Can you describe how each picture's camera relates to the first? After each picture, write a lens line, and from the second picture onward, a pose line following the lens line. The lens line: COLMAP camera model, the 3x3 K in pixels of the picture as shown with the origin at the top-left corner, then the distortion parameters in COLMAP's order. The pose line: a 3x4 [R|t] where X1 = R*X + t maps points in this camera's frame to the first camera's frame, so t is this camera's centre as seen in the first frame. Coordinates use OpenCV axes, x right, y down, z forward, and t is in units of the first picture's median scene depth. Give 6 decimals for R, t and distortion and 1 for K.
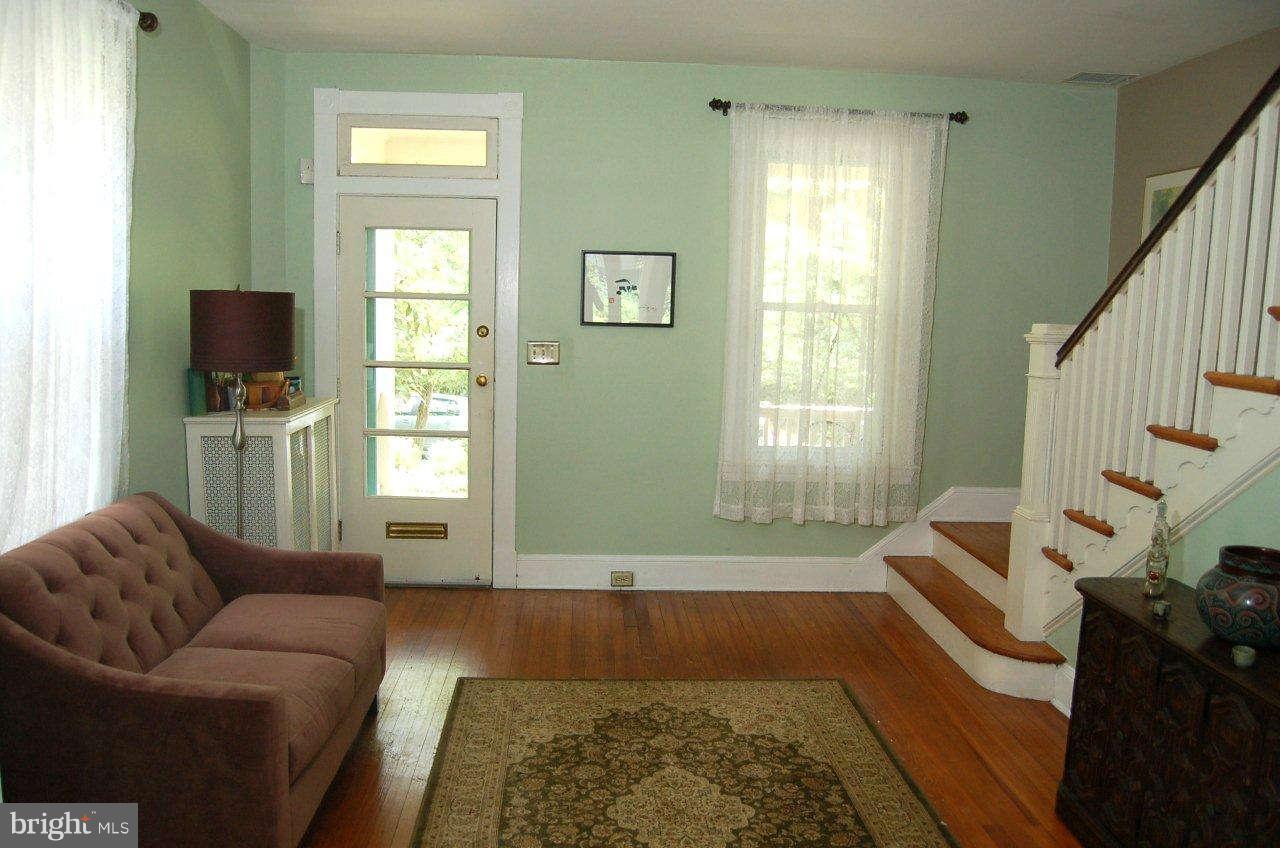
lens RADIAL K [[999.7, 0, 635.0], [0, 999.7, 456.4], [0, 0, 1]] dist [-0.100909, -0.003283]
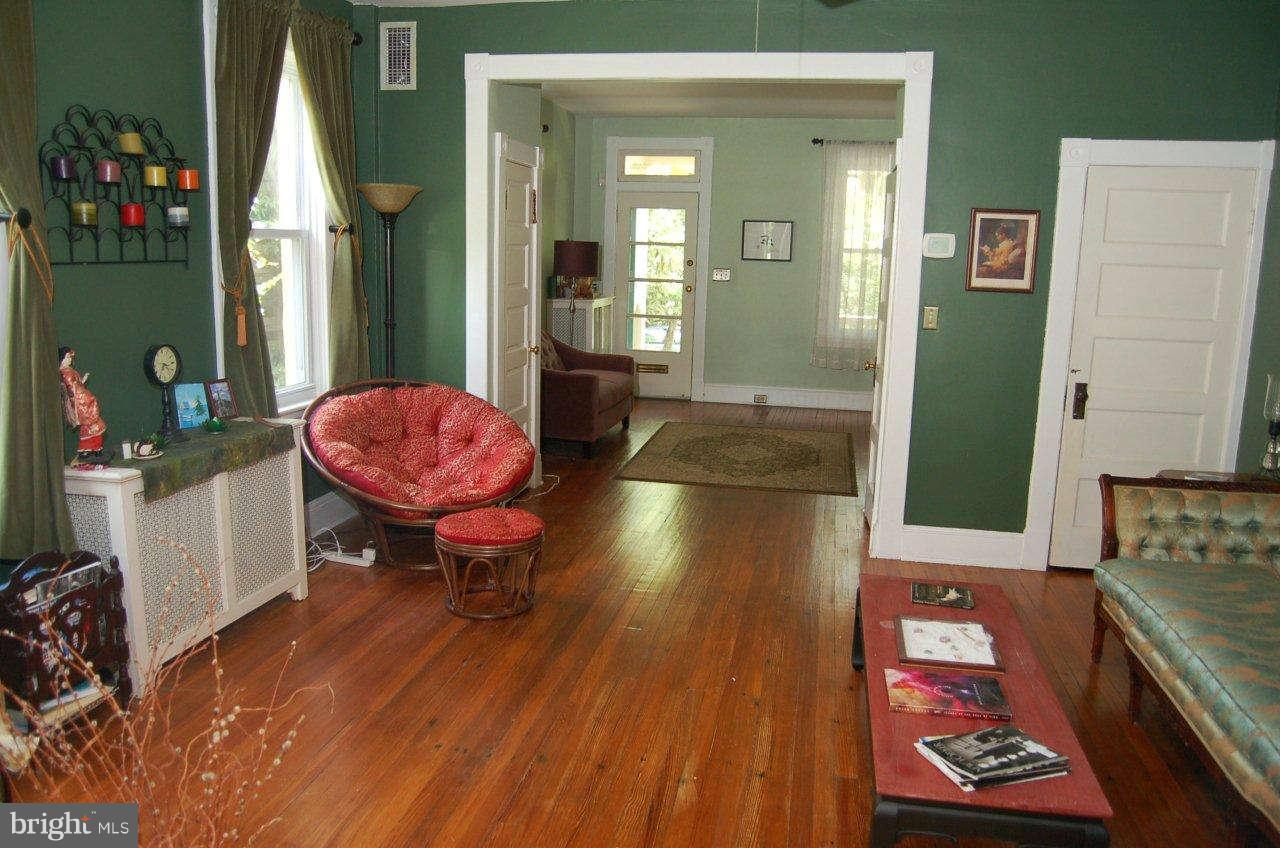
lens RADIAL K [[999.7, 0, 635.0], [0, 999.7, 456.4], [0, 0, 1]] dist [-0.100909, -0.003283]
pose [[0.966430, 0.050997, -0.251819, 0.242301], [-0.037889, 0.997676, 0.056634, 0.138650], [0.254122, -0.045192, 0.966116, -0.876940]]
